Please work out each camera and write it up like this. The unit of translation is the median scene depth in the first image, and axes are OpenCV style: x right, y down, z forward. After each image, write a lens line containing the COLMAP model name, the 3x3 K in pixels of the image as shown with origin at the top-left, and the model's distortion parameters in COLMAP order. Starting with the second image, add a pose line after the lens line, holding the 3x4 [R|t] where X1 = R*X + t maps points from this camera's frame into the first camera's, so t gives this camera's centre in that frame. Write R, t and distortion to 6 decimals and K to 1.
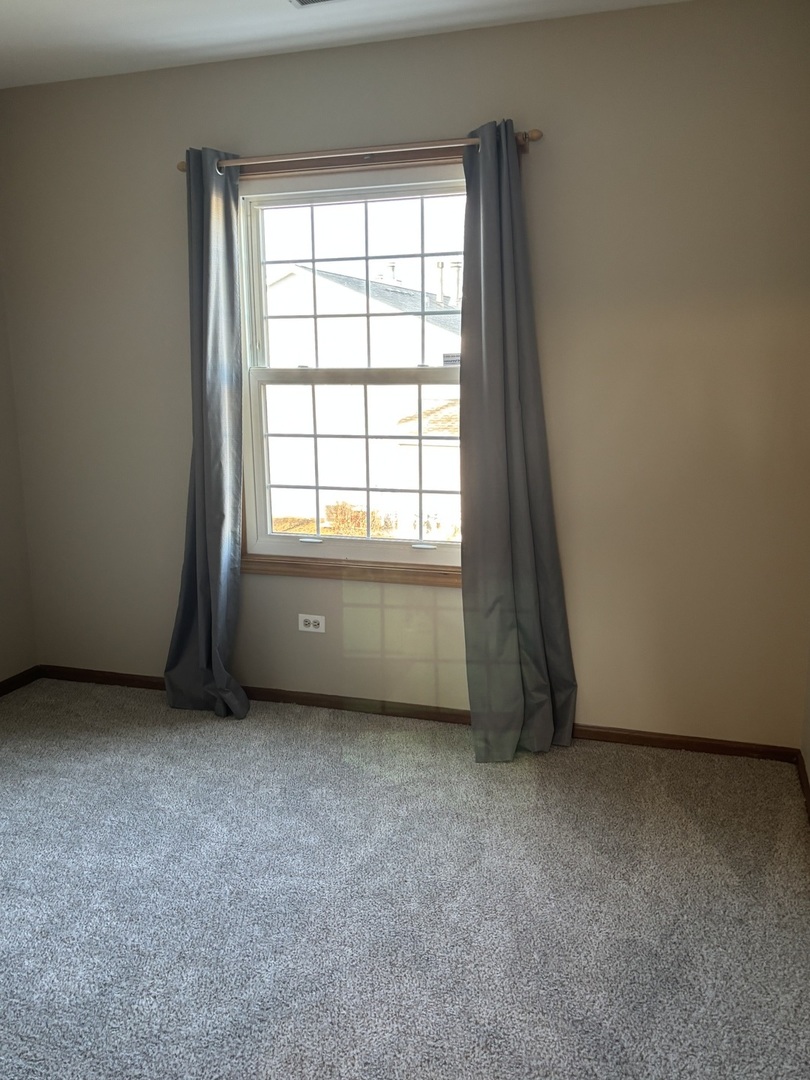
lens RADIAL K [[921.1, 0, 405.0], [0, 921.1, 540.0], [0, 0, 1]] dist [0.046629, -0.014771]
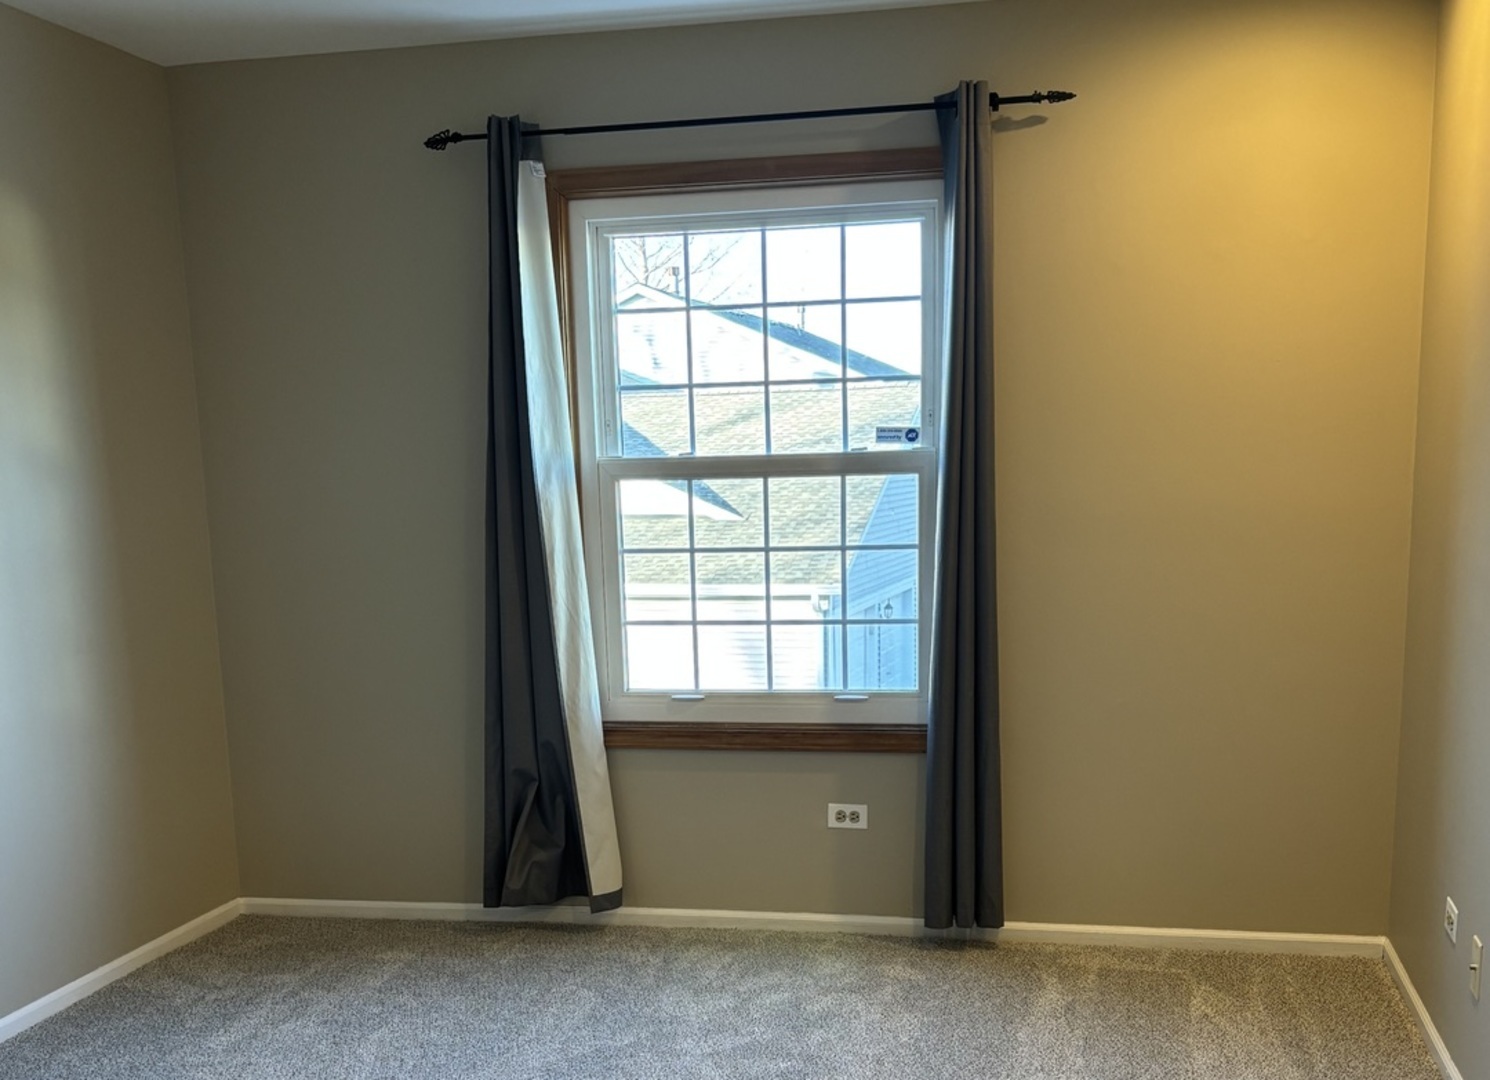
lens RADIAL K [[1220.2, 0, 745.3], [0, 1220.2, 630.9], [0, 0, 1]] dist [0.009829, 0.003269]
pose [[0.984183, -0.041276, 0.172278, -0.234823], [0.048899, 0.997993, -0.040237, -0.011246], [-0.170272, 0.048024, 0.984226, 0.070920]]
